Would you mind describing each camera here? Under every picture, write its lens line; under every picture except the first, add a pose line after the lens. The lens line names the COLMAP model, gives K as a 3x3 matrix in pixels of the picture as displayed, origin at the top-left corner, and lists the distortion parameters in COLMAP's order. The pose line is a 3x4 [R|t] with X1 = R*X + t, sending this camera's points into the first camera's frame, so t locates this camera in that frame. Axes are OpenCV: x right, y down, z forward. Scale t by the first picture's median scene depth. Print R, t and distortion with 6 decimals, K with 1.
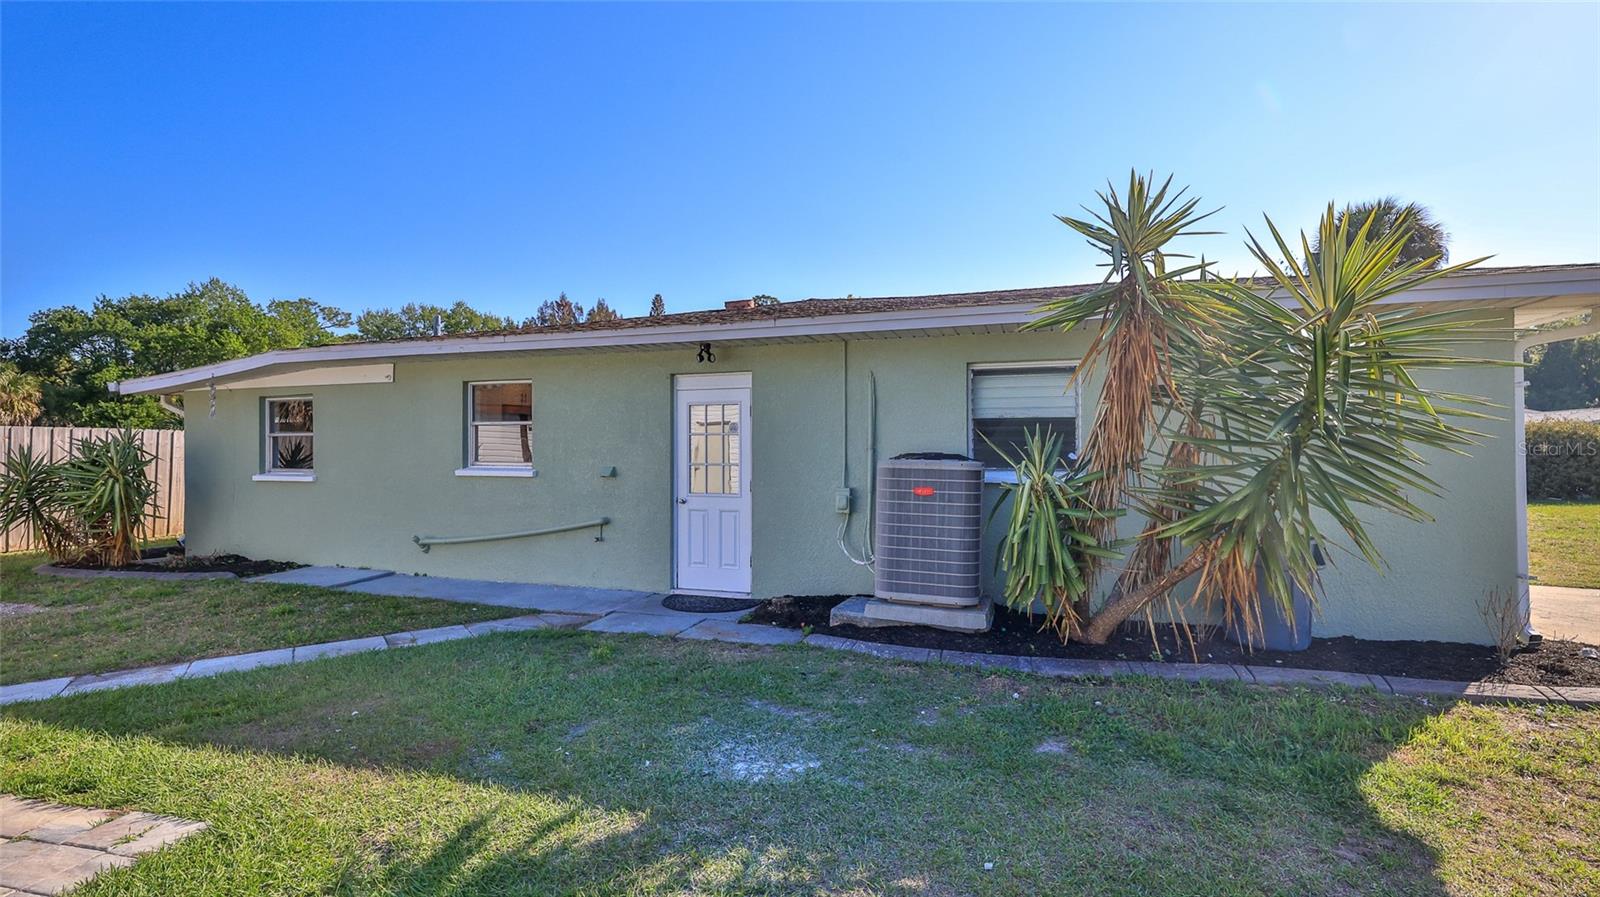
lens RADIAL K [[716.0, 0, 800.0], [0, 716.0, 448.5], [0, 0, 1]] dist [0.002143, -0.000347]
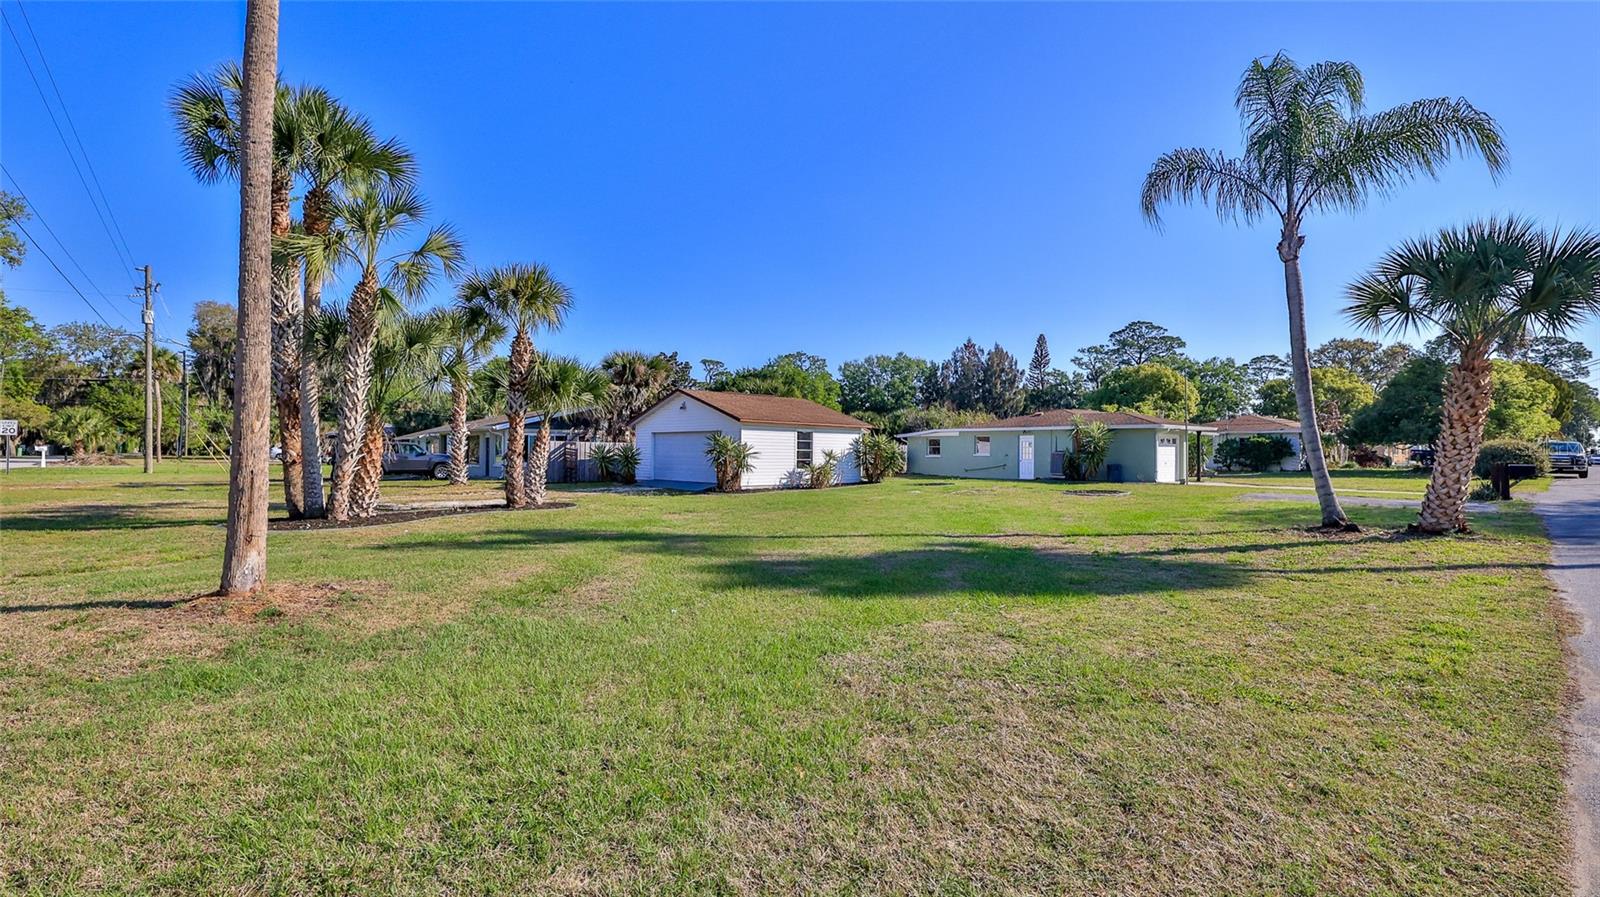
lens RADIAL K [[716.0, 0, 800.0], [0, 716.0, 448.5], [0, 0, 1]] dist [0.002143, -0.000347]
pose [[0.860270, 0.007608, -0.509783, 0.092829], [-0.012716, 0.999898, -0.006536, 0.003643], [0.509681, 0.012105, 0.860278, -0.354859]]
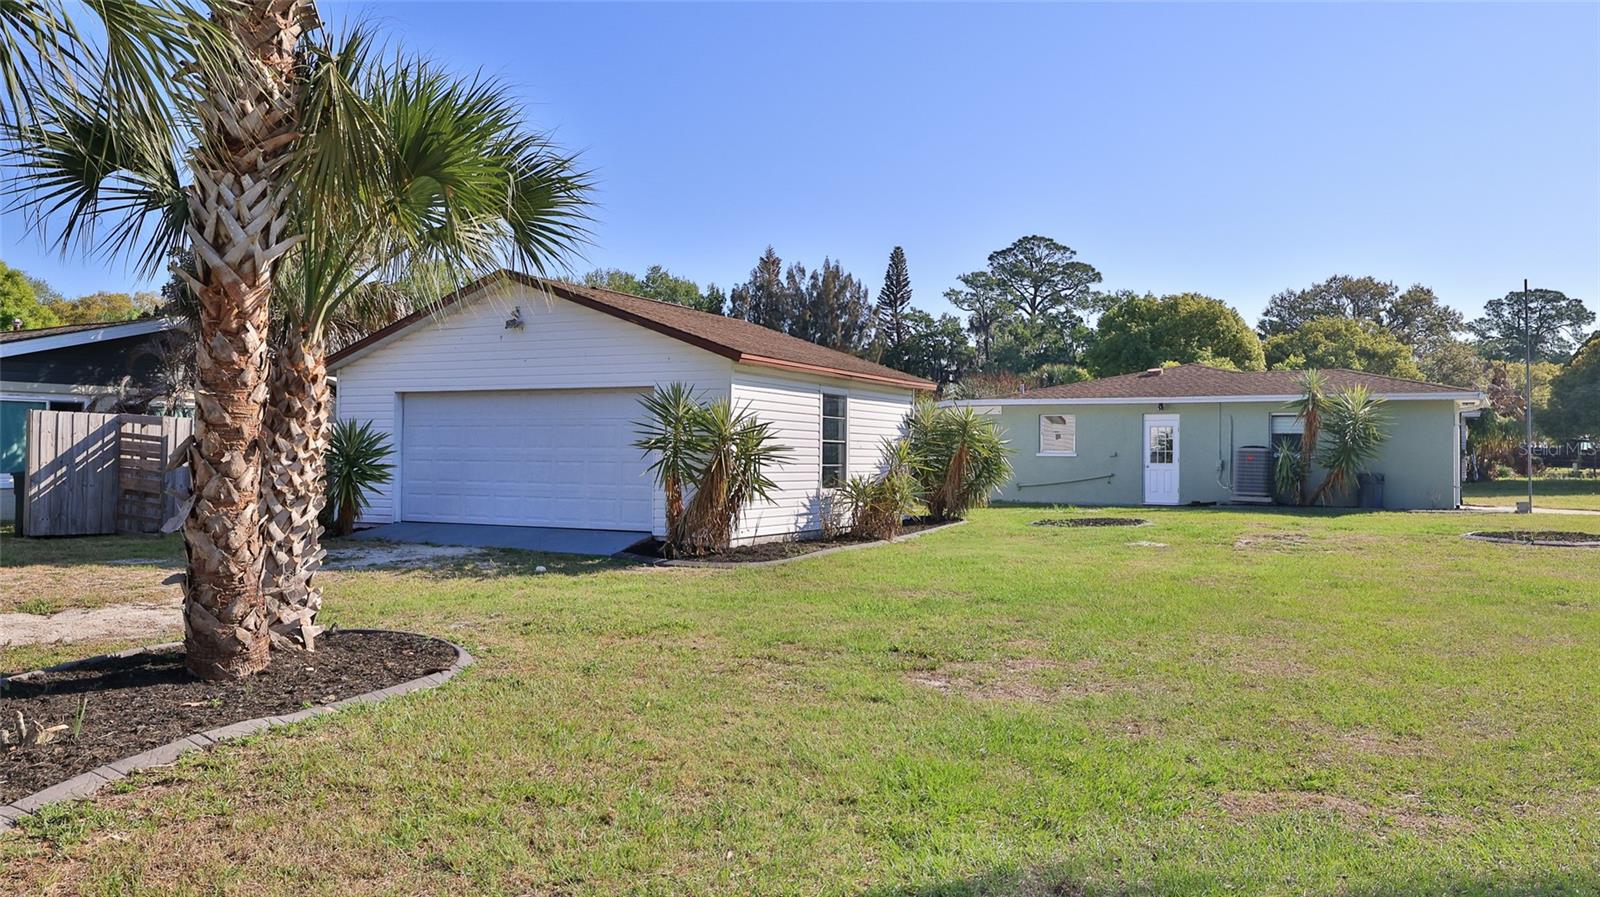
lens RADIAL K [[1227.7, 0, 800.0], [0, 1227.7, 448.5], [0, 0, 1]] dist [0.008638, 0.001633]
pose [[0.978631, 0.009851, -0.205391, -0.039747], [-0.011896, 0.999891, -0.008722, 0.005595], [0.205282, 0.010979, 0.978641, -0.286259]]
